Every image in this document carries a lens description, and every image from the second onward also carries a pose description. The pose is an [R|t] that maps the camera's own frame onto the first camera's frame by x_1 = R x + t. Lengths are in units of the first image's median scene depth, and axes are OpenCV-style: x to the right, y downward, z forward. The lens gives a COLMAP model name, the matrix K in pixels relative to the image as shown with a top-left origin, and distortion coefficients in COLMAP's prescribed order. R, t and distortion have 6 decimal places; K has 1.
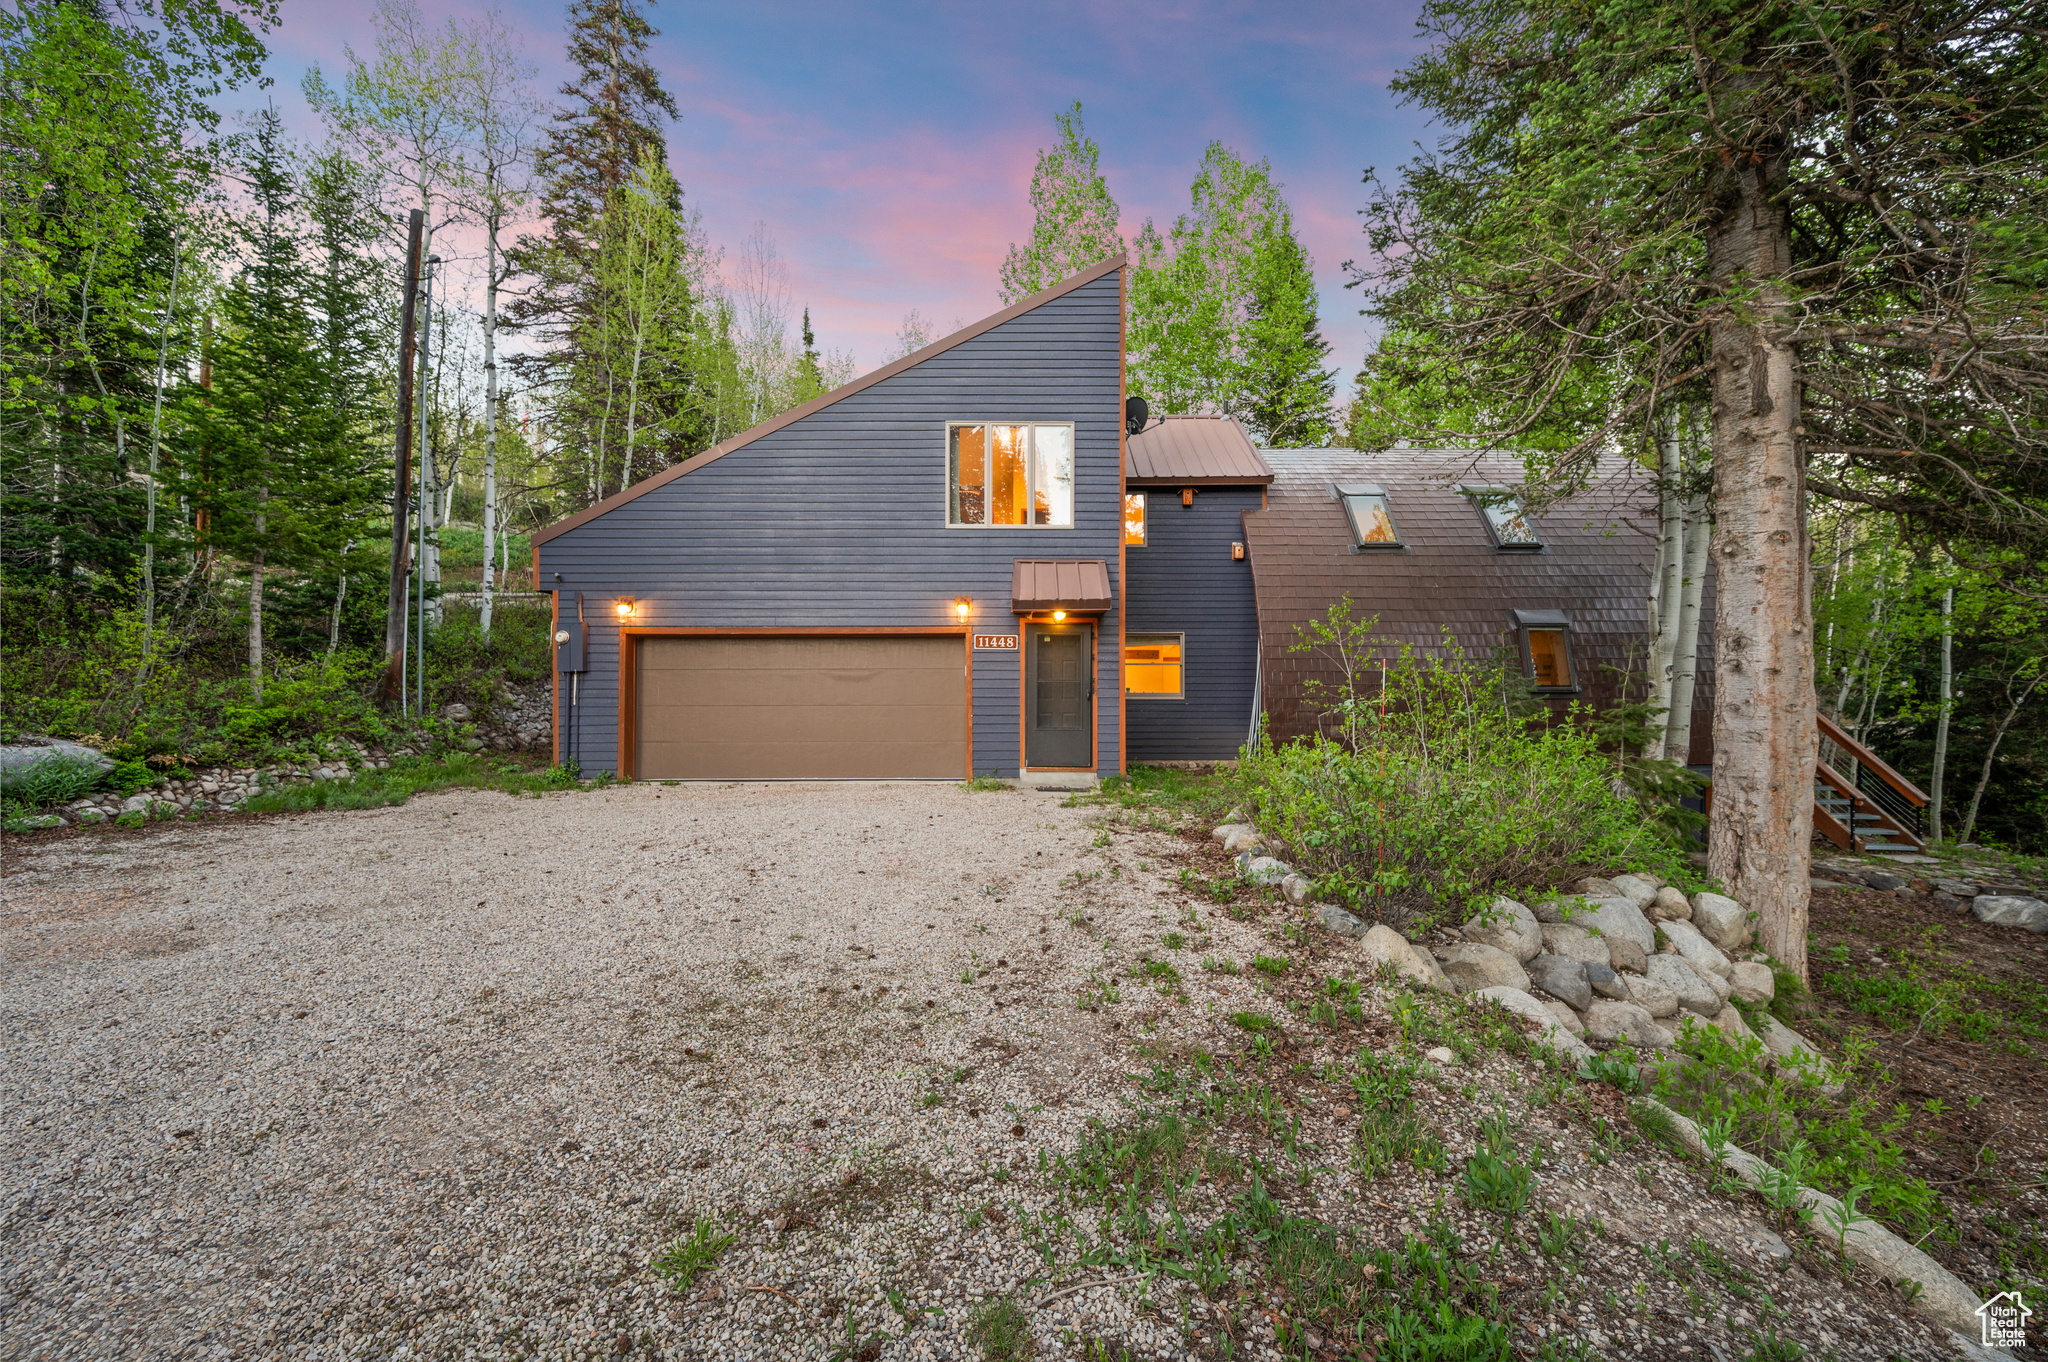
lens RADIAL K [[817.9, 0, 1024.0], [0, 817.9, 681.0], [0, 0, 1]] dist [0.001585, 0.000062]
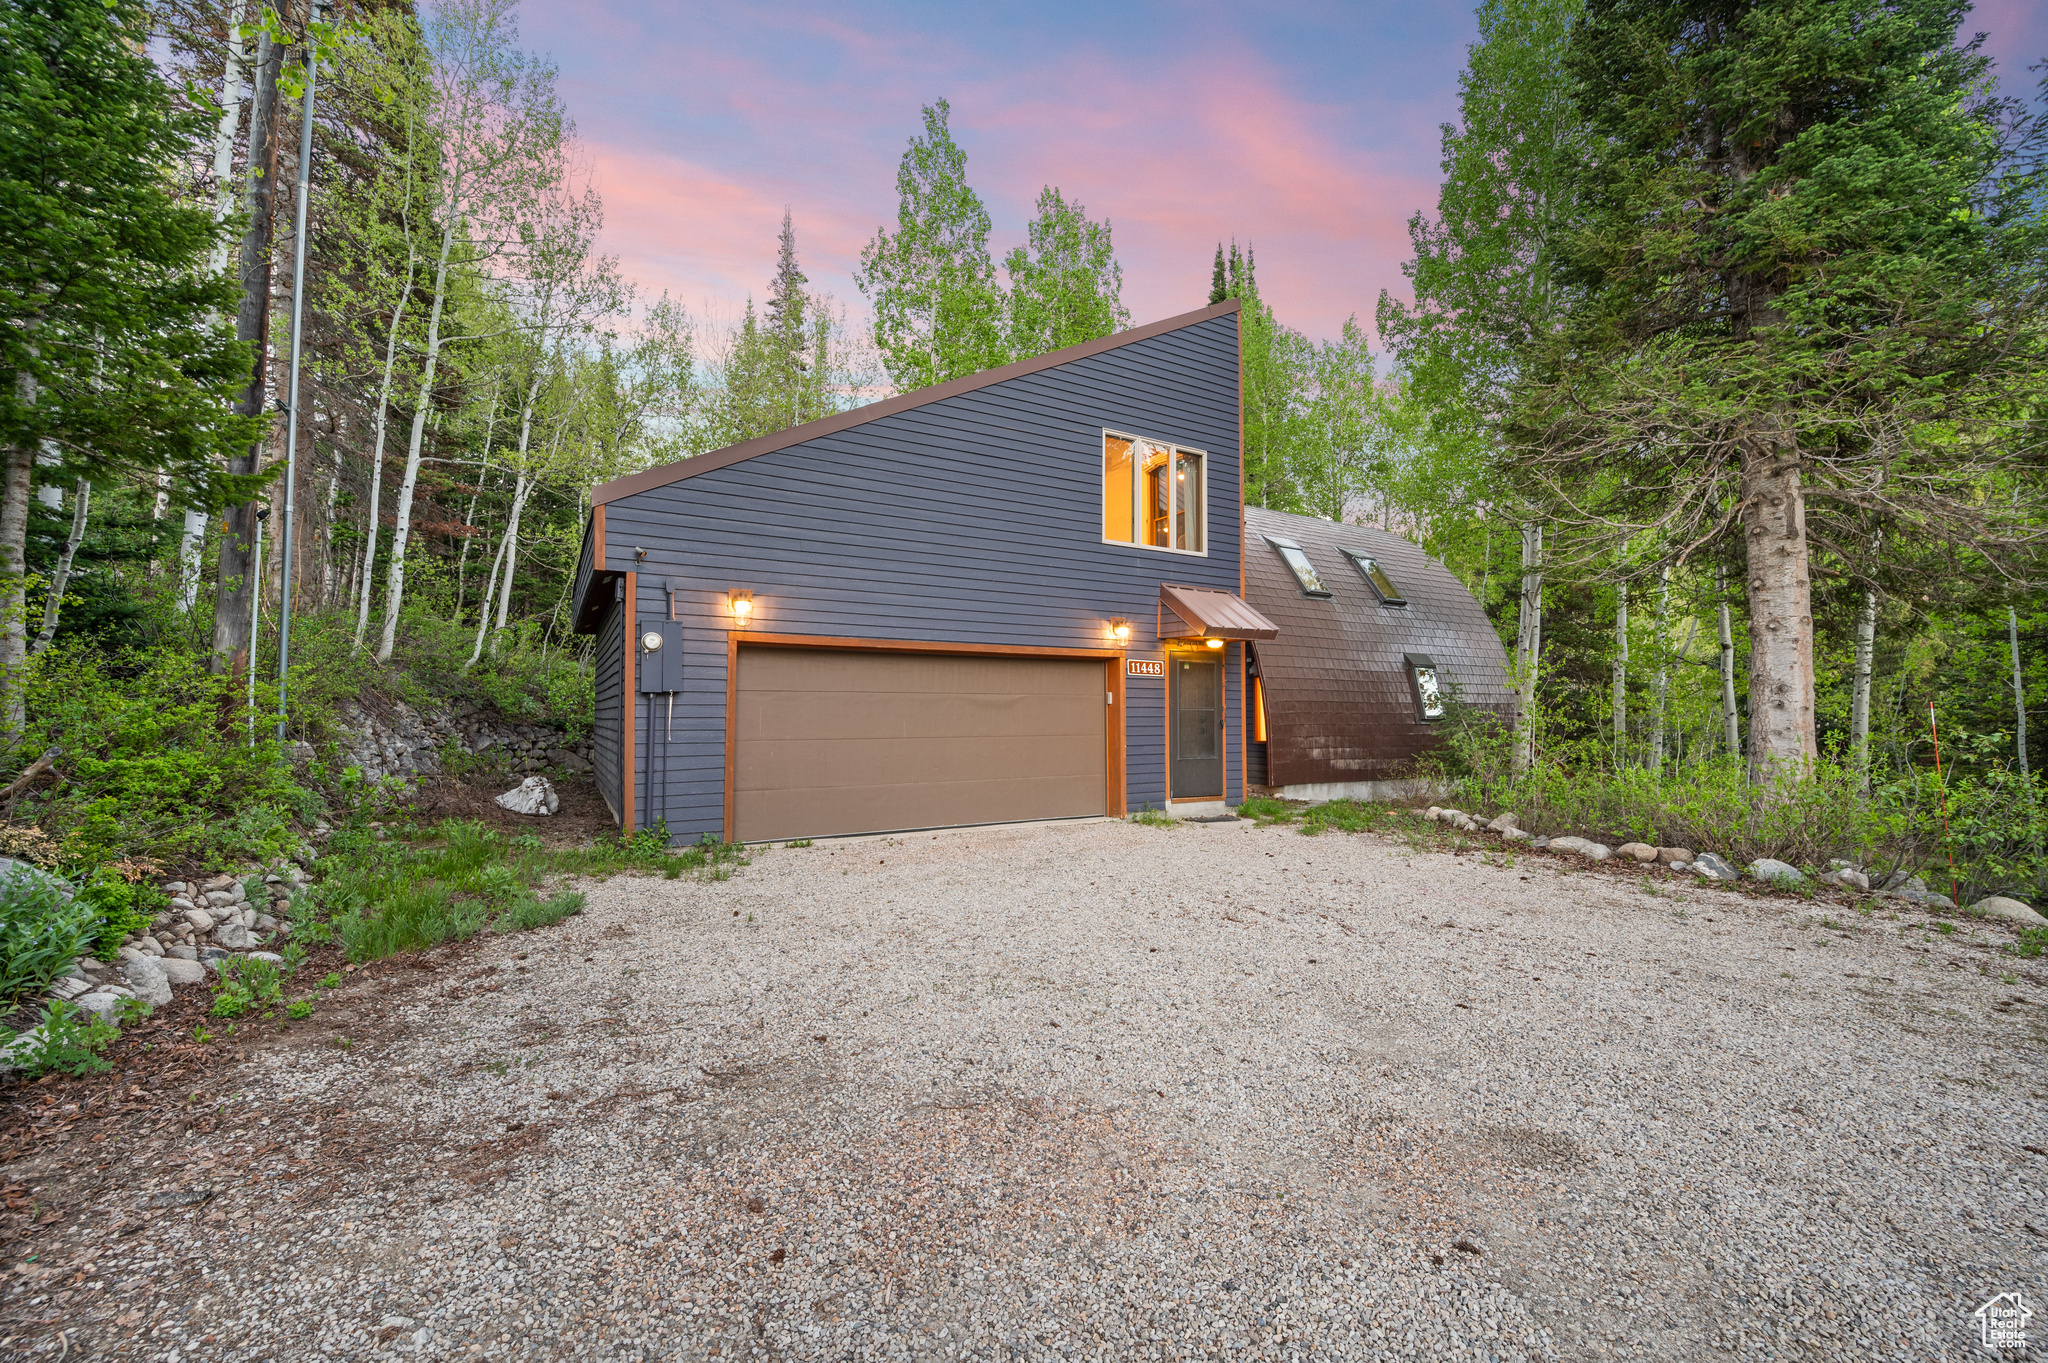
lens RADIAL K [[817.9, 0, 1024.0], [0, 817.9, 681.5], [0, 0, 1]] dist [0.001585, 0.000062]
pose [[0.858092, 0.016912, 0.513218, -0.645475], [-0.006918, 0.999748, -0.021378, -0.011287], [-0.513450, 0.014794, 0.857992, 0.258085]]
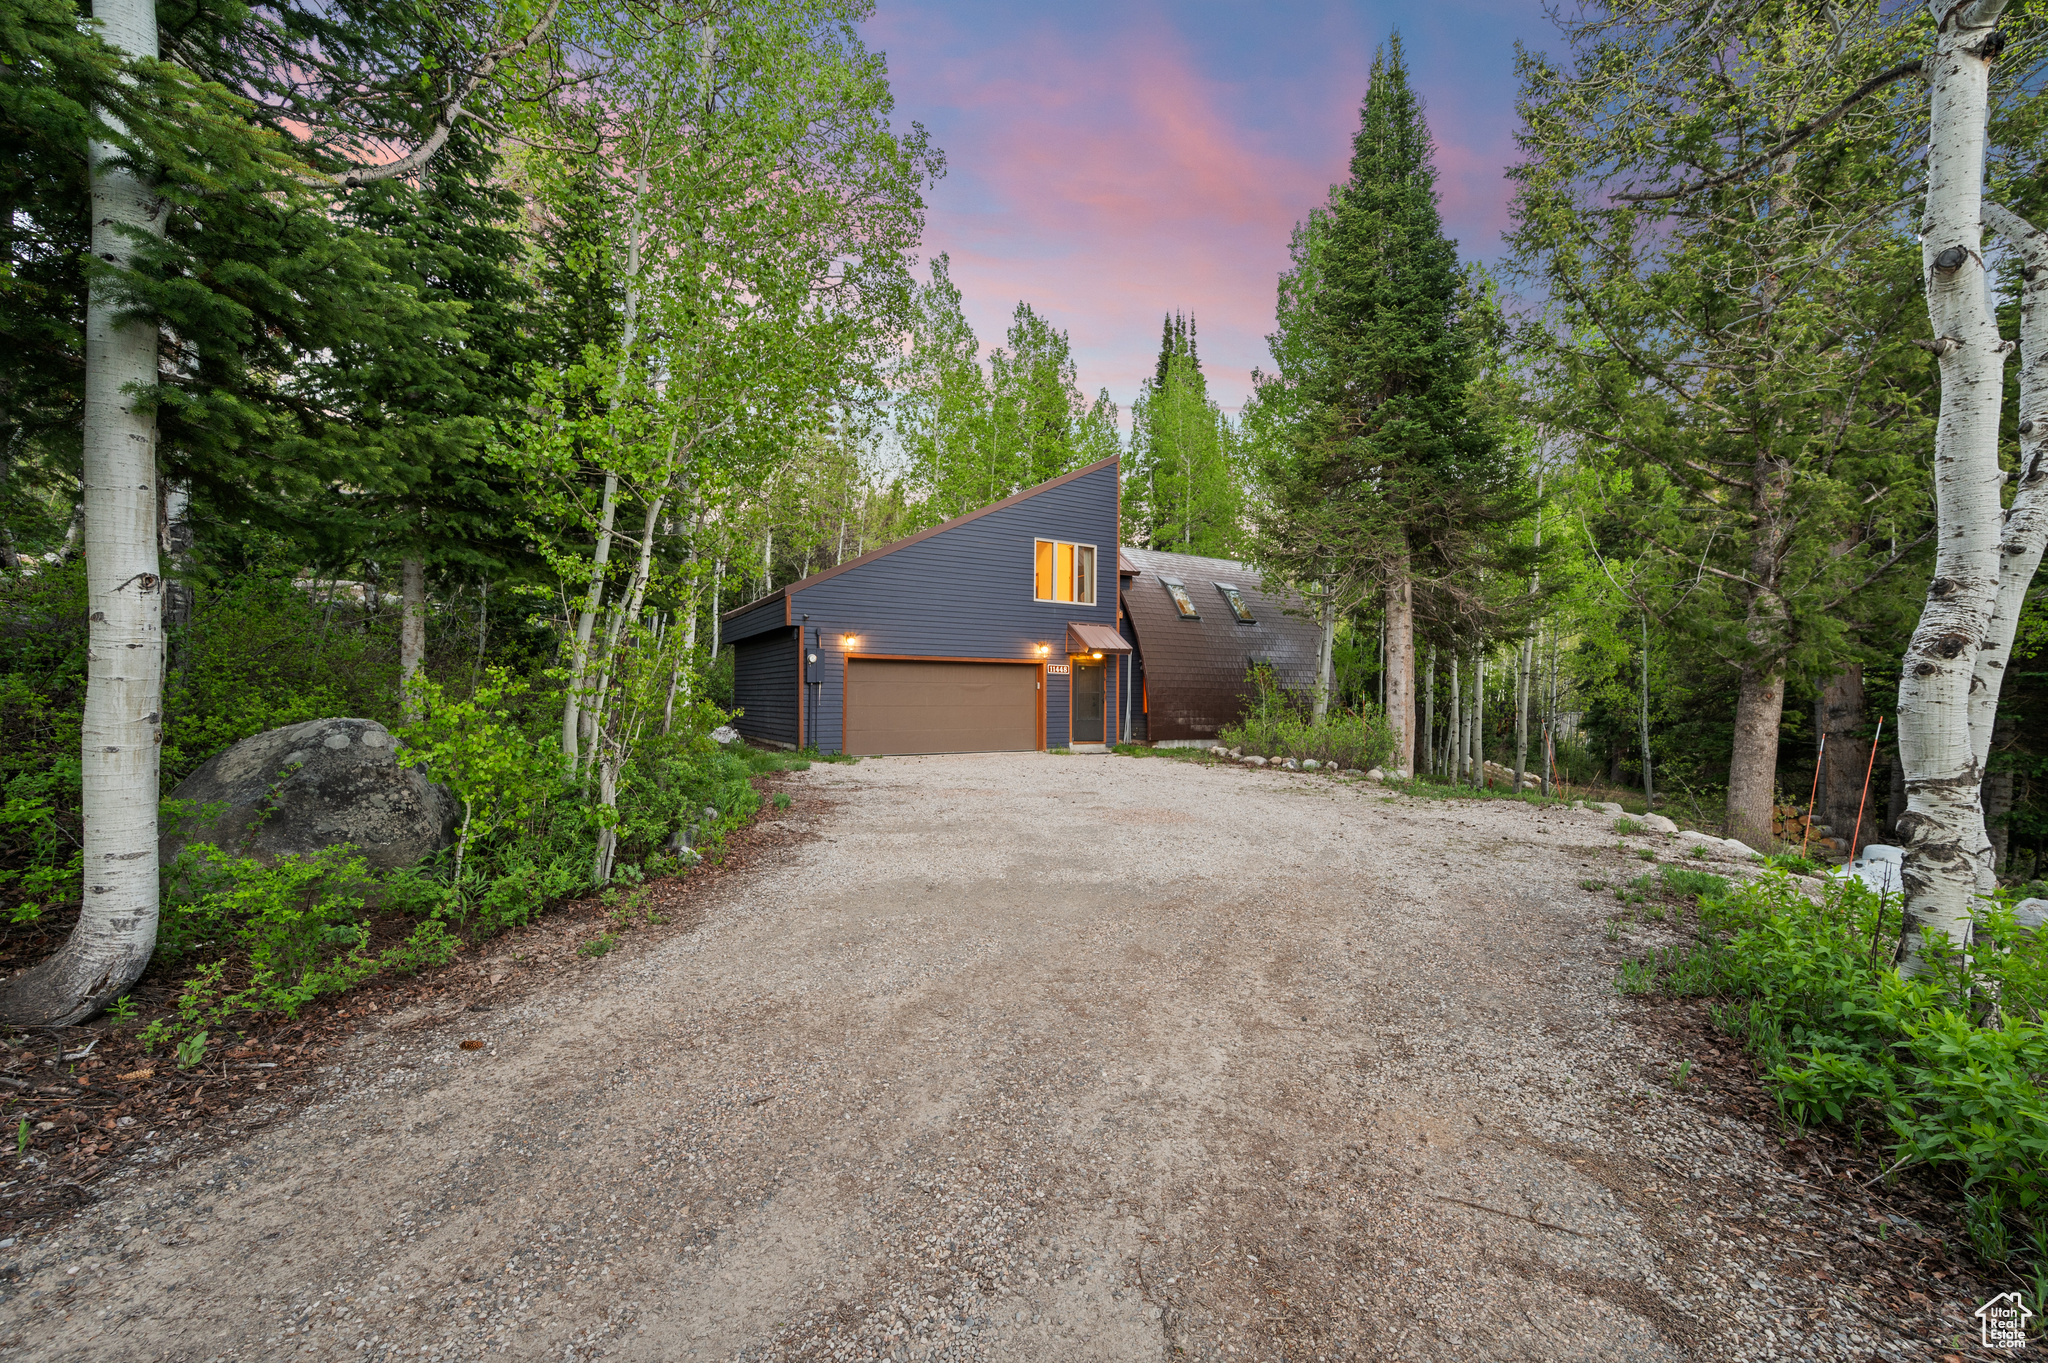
lens RADIAL K [[817.9, 0, 1024.0], [0, 817.9, 681.5], [0, 0, 1]] dist [0.001585, 0.000062]
pose [[0.853468, 0.012050, 0.521006, -0.993386], [-0.013395, 0.999910, -0.001183, -0.019416], [-0.520973, -0.005970, 0.853552, -0.428740]]
